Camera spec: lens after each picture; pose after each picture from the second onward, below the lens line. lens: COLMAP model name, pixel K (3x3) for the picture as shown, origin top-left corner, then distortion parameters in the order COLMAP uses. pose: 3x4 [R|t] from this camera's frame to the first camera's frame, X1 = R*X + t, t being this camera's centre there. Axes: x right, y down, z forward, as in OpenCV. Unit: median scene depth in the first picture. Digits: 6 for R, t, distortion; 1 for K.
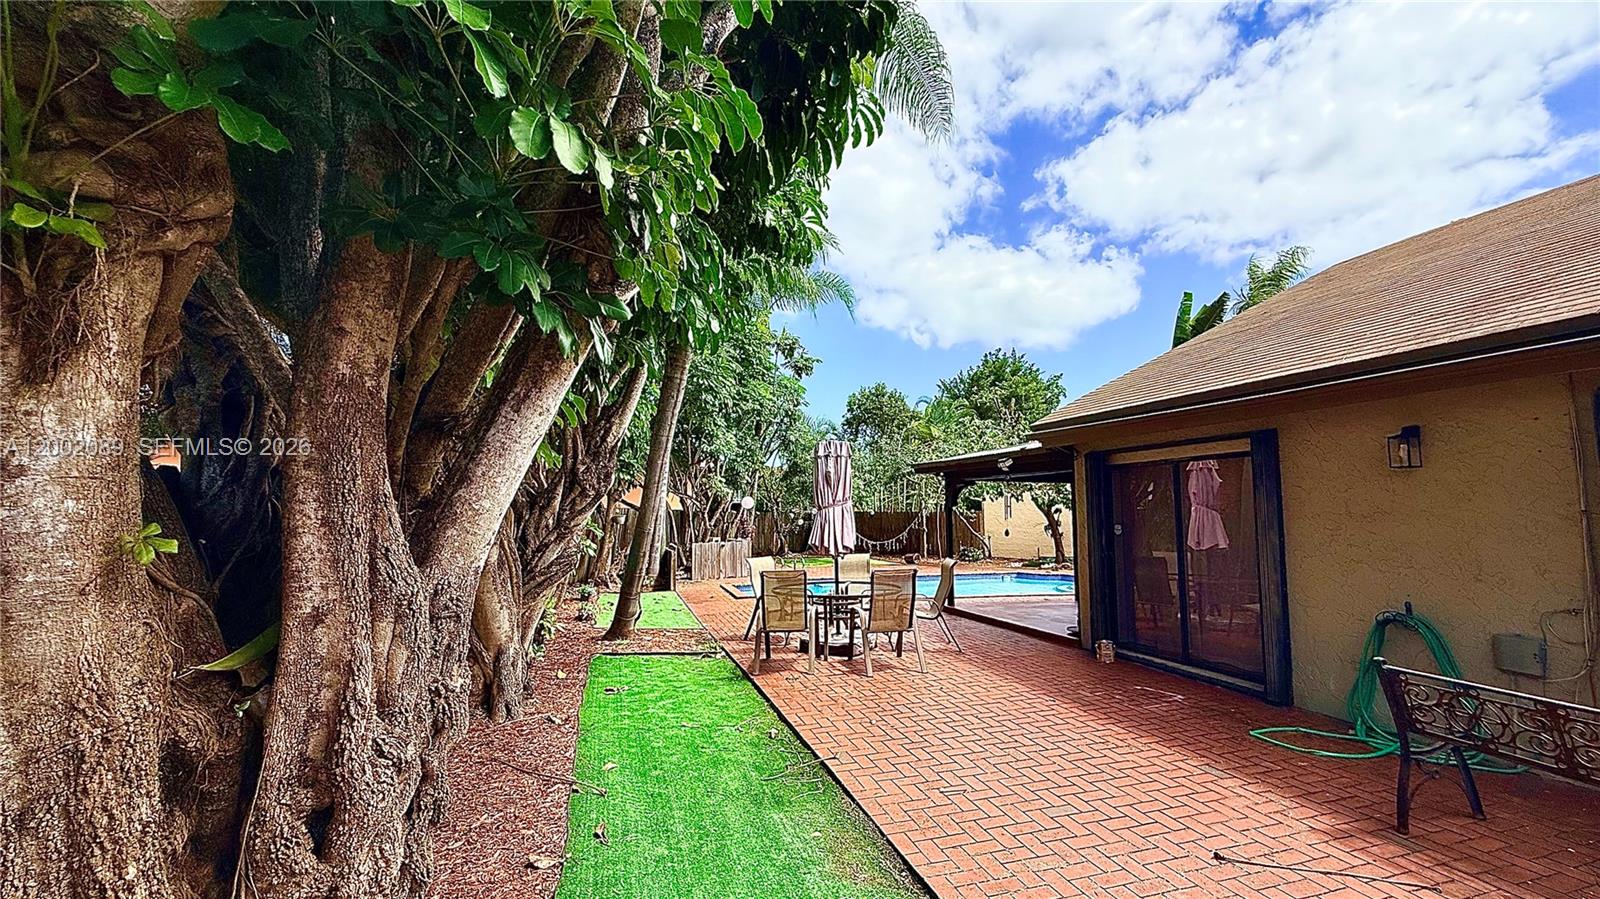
lens RADIAL K [[640.5, 0, 793.6], [0, 640.5, 446.6], [0, 0, 1]] dist [-0.000399, 0.001111]
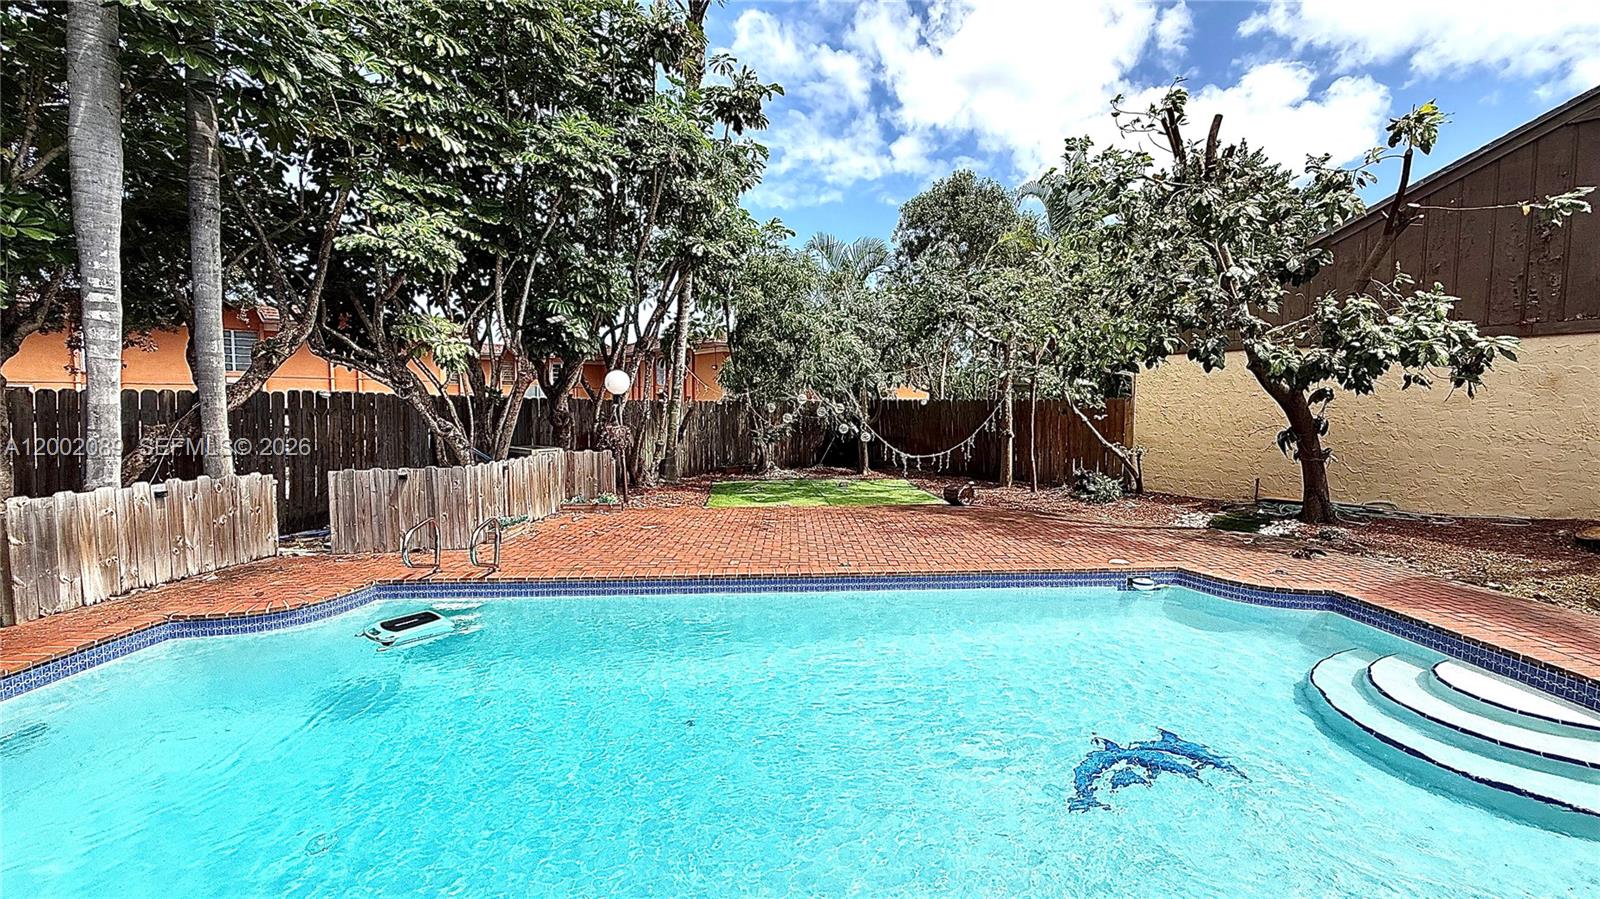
lens RADIAL K [[640.5, 0, 799.2], [0, 640.5, 447.8], [0, 0, 1]] dist [-0.000399, 0.001111]
pose [[0.965334, 0.017161, -0.260452, 0.178767], [0.027886, 0.985345, 0.168278, 0.049445], [0.259523, -0.169707, 0.950709, 0.467977]]
